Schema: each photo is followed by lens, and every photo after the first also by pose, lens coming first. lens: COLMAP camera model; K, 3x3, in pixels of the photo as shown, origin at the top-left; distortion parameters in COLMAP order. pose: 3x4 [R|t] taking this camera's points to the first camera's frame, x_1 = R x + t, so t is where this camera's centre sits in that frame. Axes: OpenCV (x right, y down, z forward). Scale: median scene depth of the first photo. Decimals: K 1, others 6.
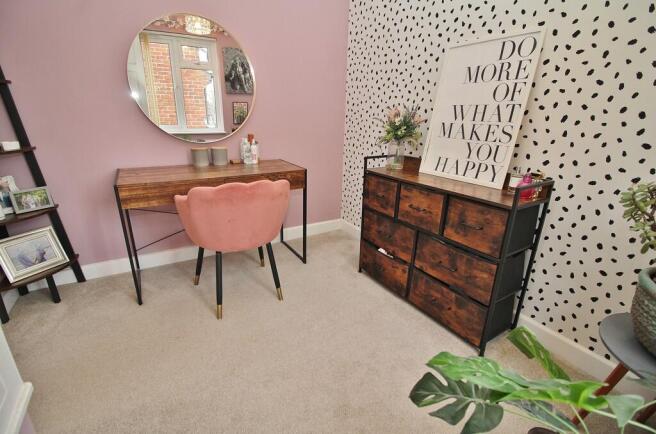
lens RADIAL K [[304.9, 0, 325.0], [0, 304.9, 218.4], [0, 0, 1]] dist [-0.015019, -0.003303]
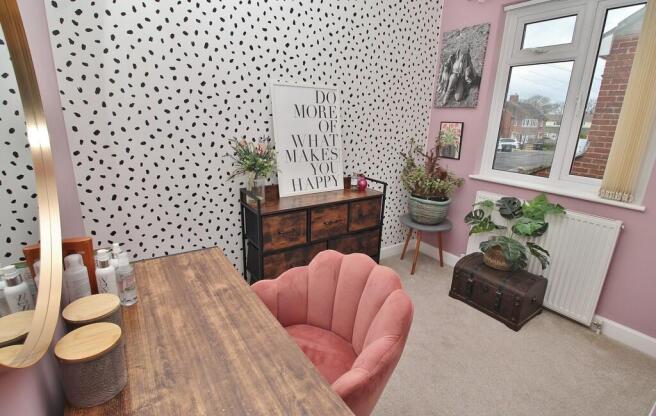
lens RADIAL K [[315.8, 0, 325.3], [0, 315.8, 206.4], [0, 0, 1]] dist [-0.002338, -0.000516]
pose [[-0.053385, -0.304150, 0.951127, -0.869315], [0.291642, 0.906209, 0.306155, -0.481288], [-0.955037, 0.293733, 0.040325, 0.951434]]
